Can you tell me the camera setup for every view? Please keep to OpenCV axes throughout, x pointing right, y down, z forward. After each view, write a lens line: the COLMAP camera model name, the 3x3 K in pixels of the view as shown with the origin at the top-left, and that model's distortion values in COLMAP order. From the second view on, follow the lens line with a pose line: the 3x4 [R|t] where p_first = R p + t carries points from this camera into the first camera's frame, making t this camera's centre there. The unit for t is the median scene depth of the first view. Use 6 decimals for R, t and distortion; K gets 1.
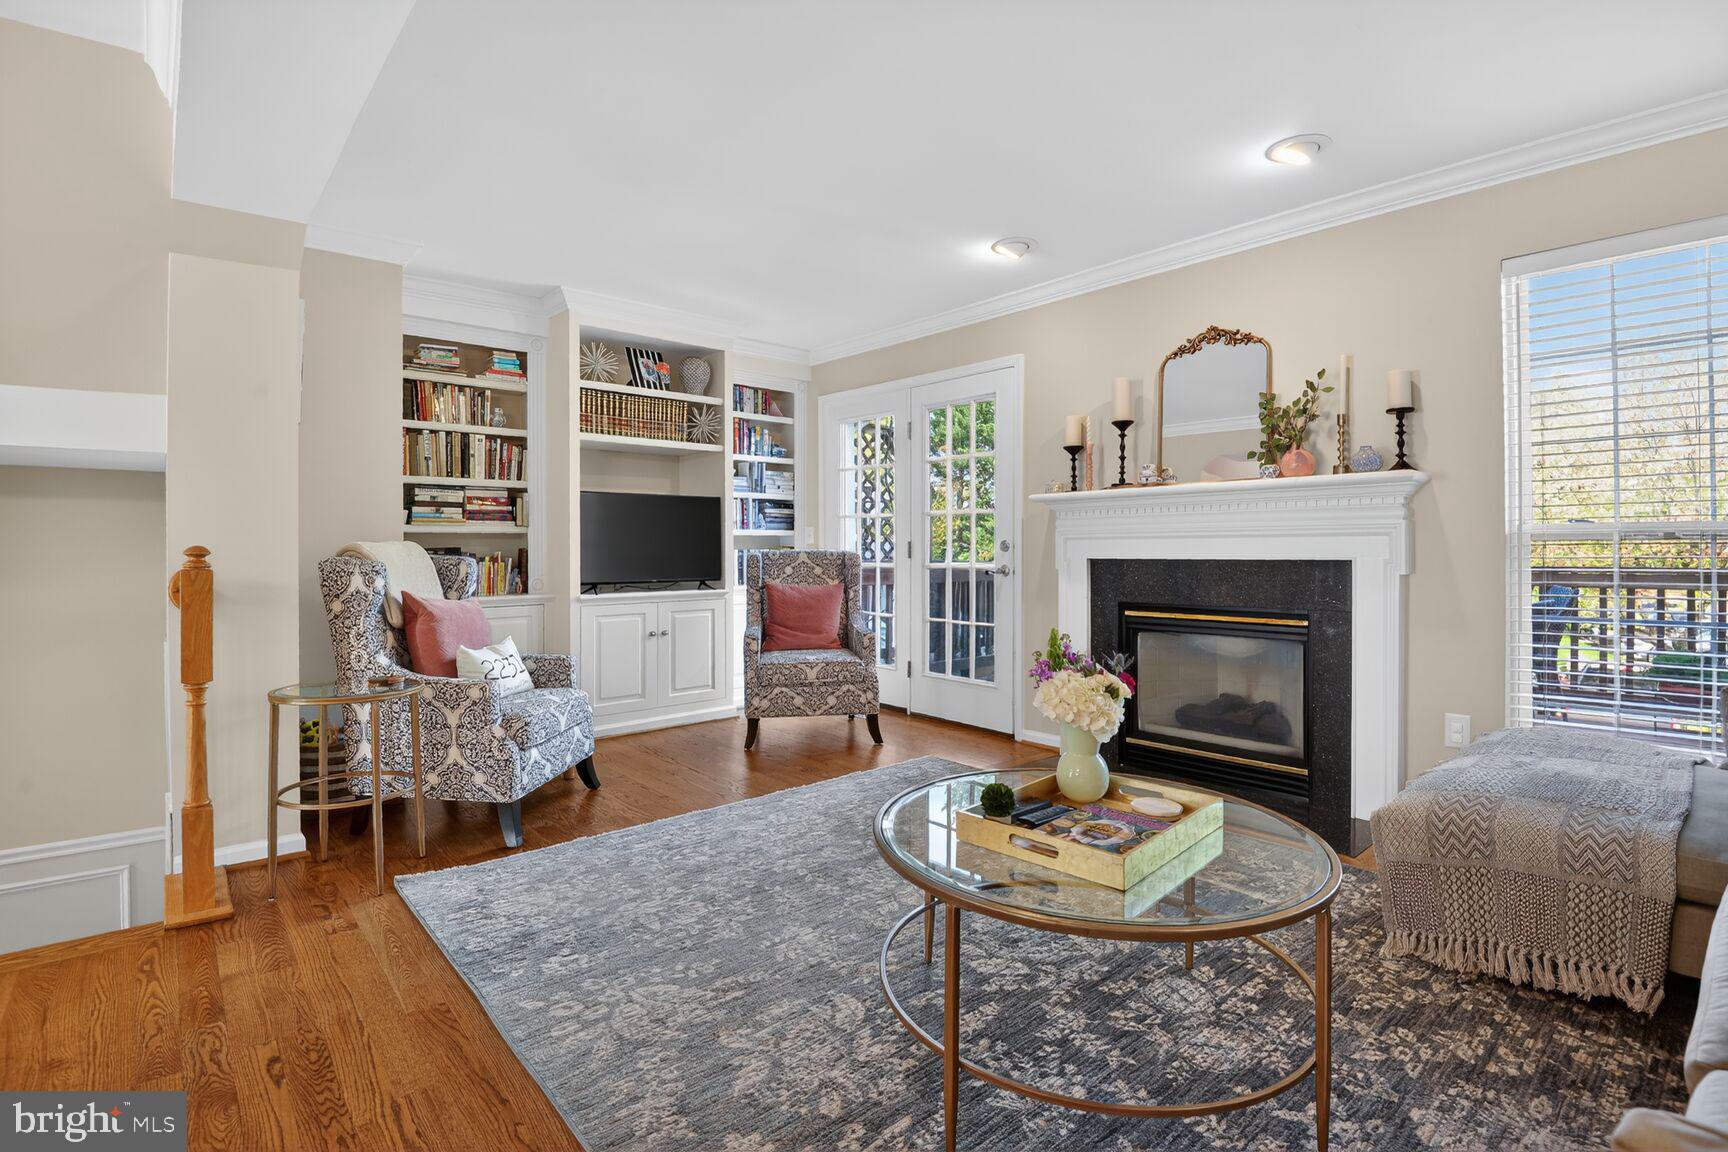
lens RADIAL K [[833.6, 0, 849.3], [0, 833.6, 541.7], [0, 0, 1]] dist [-0.001282, -0.023465]
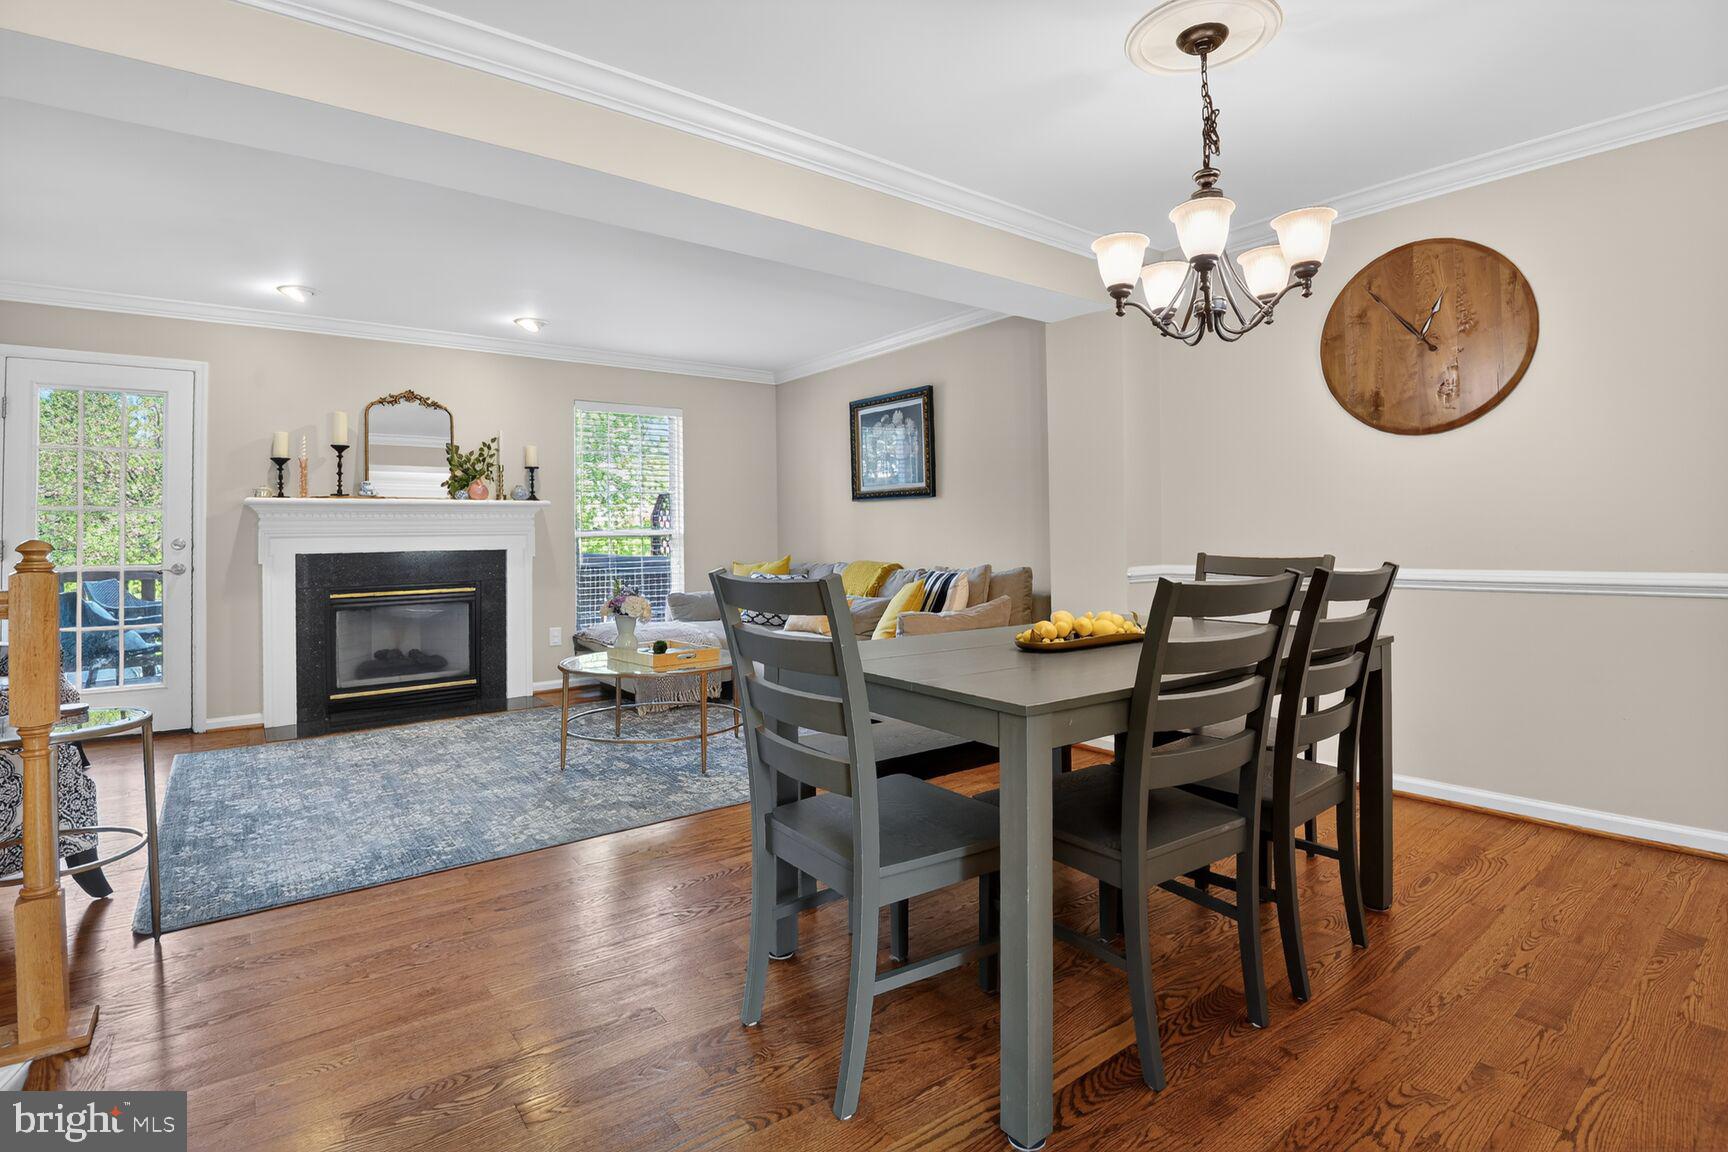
lens RADIAL K [[821.1, 0, 863.3], [0, 821.1, 529.6], [0, 0, 1]] dist [-0.003538, -0.025053]
pose [[0.046787, 0.017888, 0.998745, -0.775783], [0.008452, 0.999797, -0.018303, 0.012568], [-0.998869, 0.009297, 0.046626, 0.124646]]
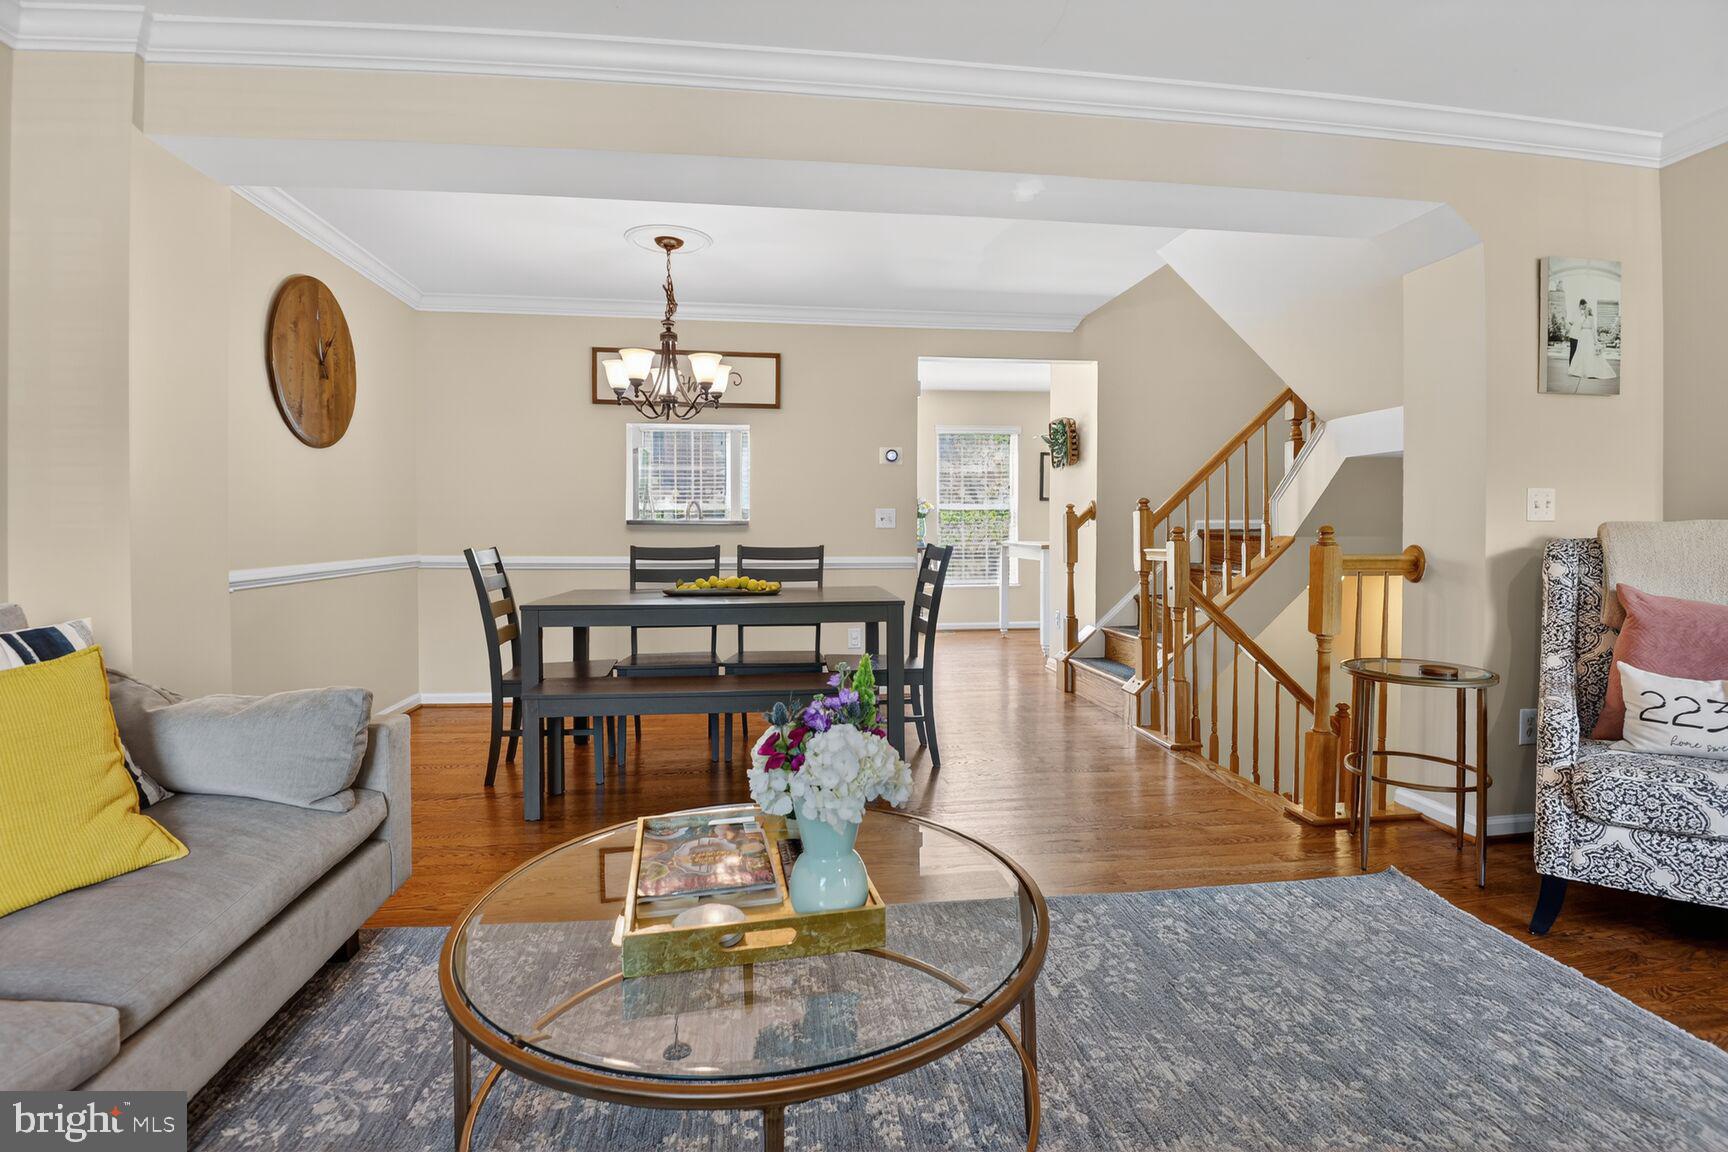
lens RADIAL K [[838.8, 0, 882.9], [0, 838.8, 538.2], [0, 0, 1]] dist [-0.037750, -0.000927]
pose [[-0.534034, 0.011862, -0.845380, 0.339477], [0.002189, 0.999918, 0.012648, 0.003332], [0.845460, 0.004904, -0.534016, 0.589813]]
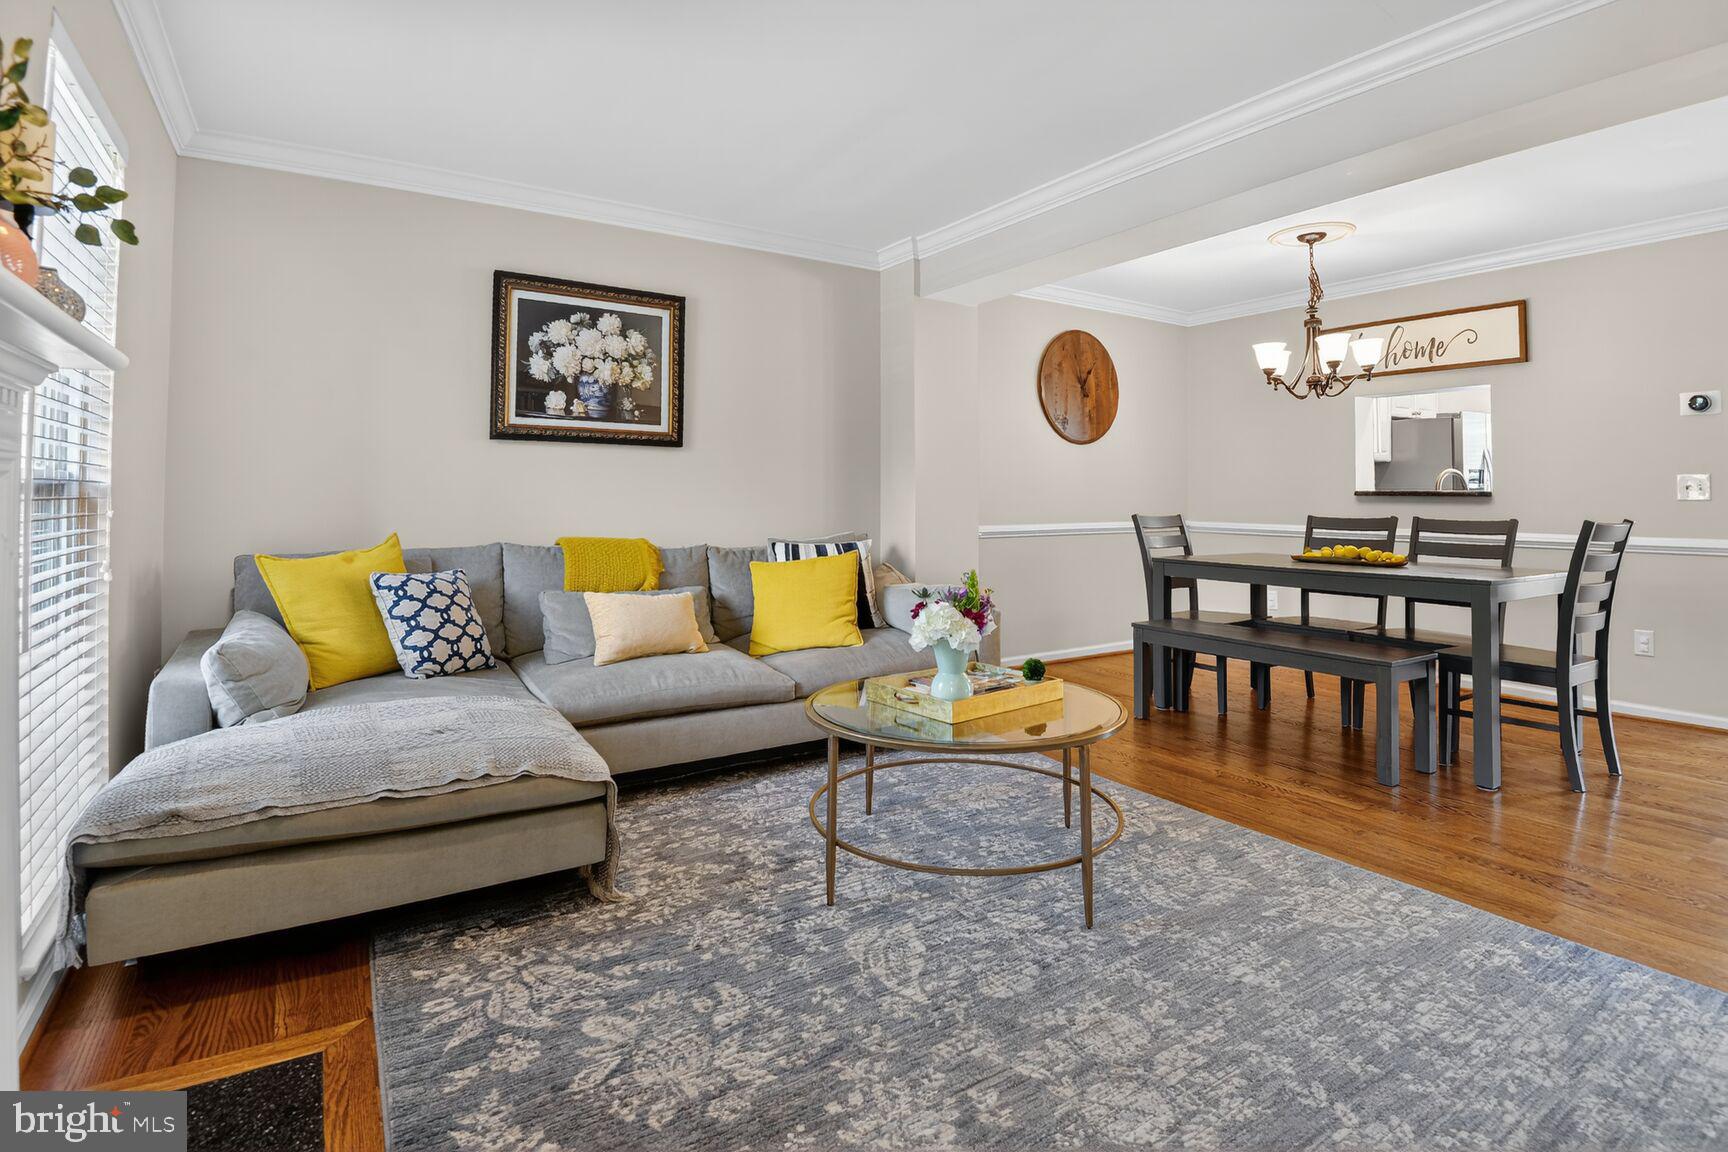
lens RADIAL K [[844.5, 0, 822.9], [0, 844.5, 481.8], [0, 0, 1]] dist [-0.044797, -0.001011]
pose [[-0.985839, 0.005424, 0.167607, 0.111694], [0.001981, 0.999784, -0.020698, 0.001515], [-0.167683, -0.020072, -0.985637, 0.951402]]
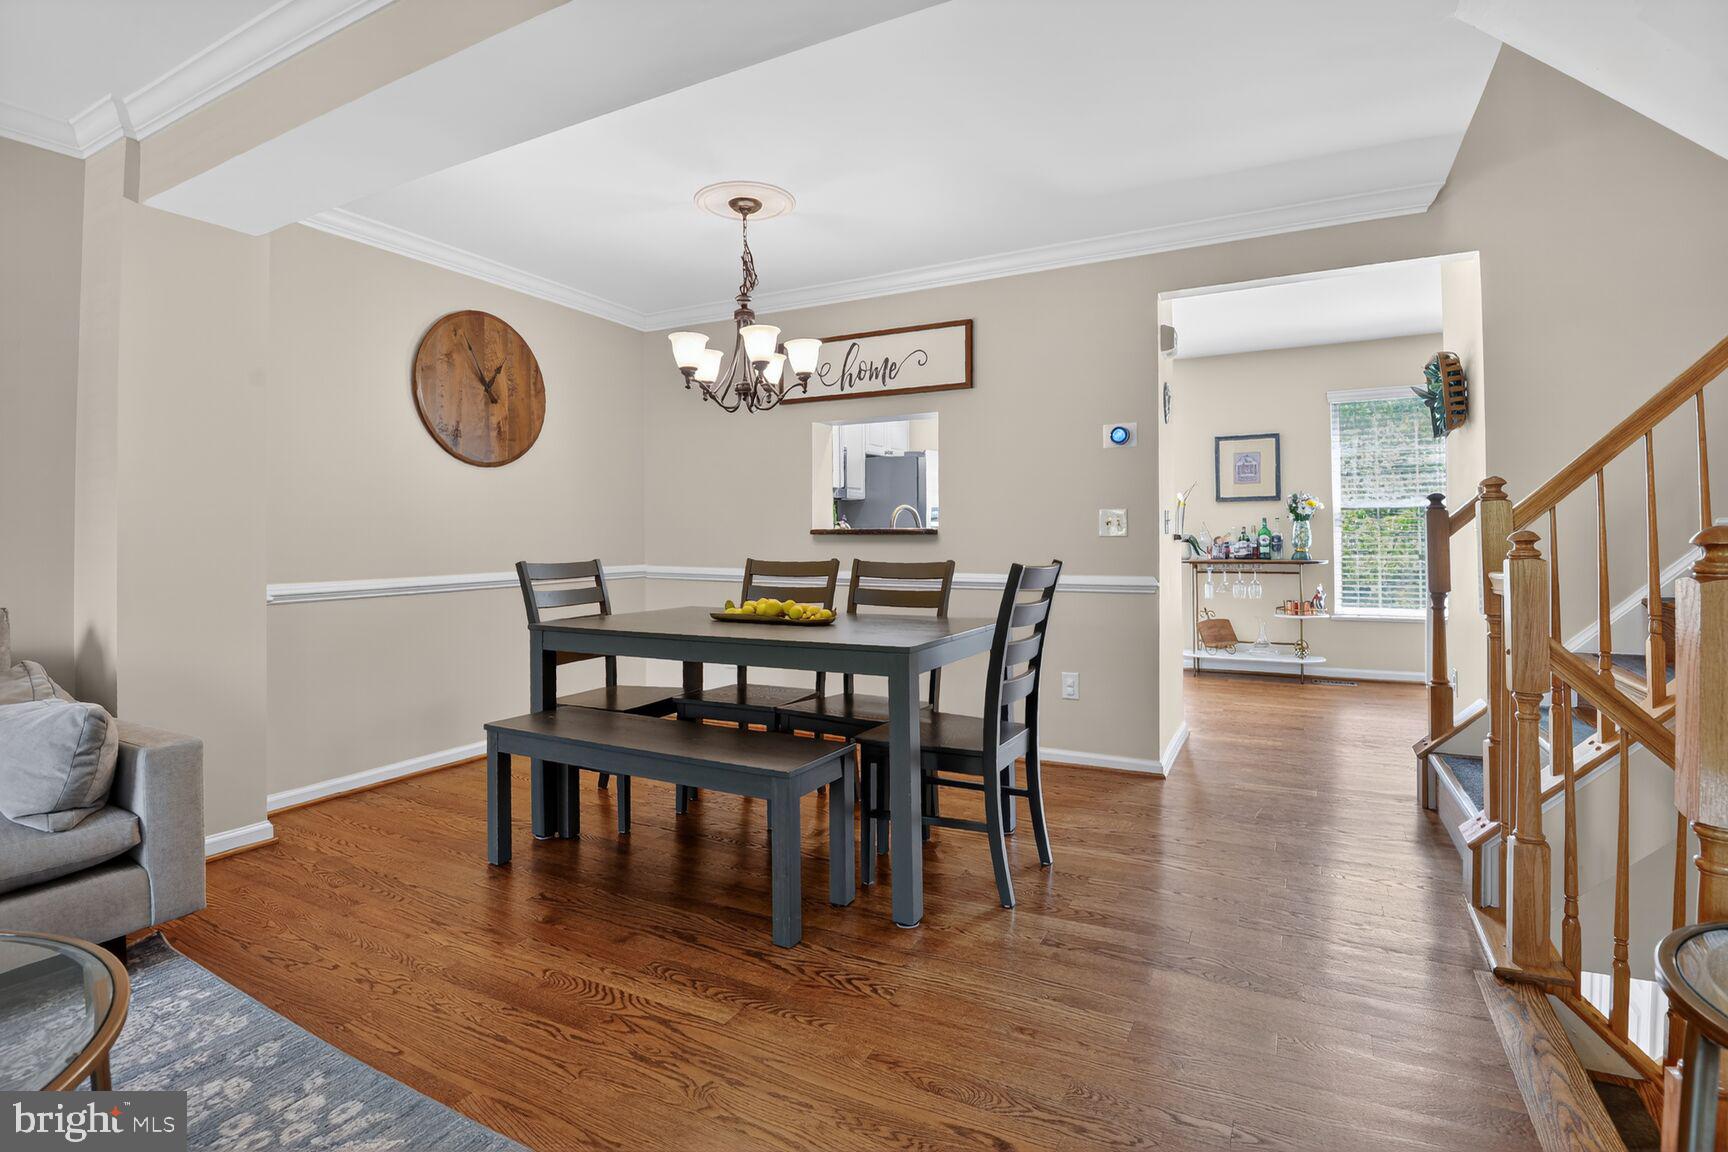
lens RADIAL K [[833.6, 0, 849.3], [0, 833.6, 541.7], [0, 0, 1]] dist [-0.001282, -0.023465]
pose [[-0.932047, 0.010021, -0.362200, -0.095583], [0.009200, 0.999950, 0.003994, 0.003194], [0.362221, 0.000390, -0.932092, 0.660632]]
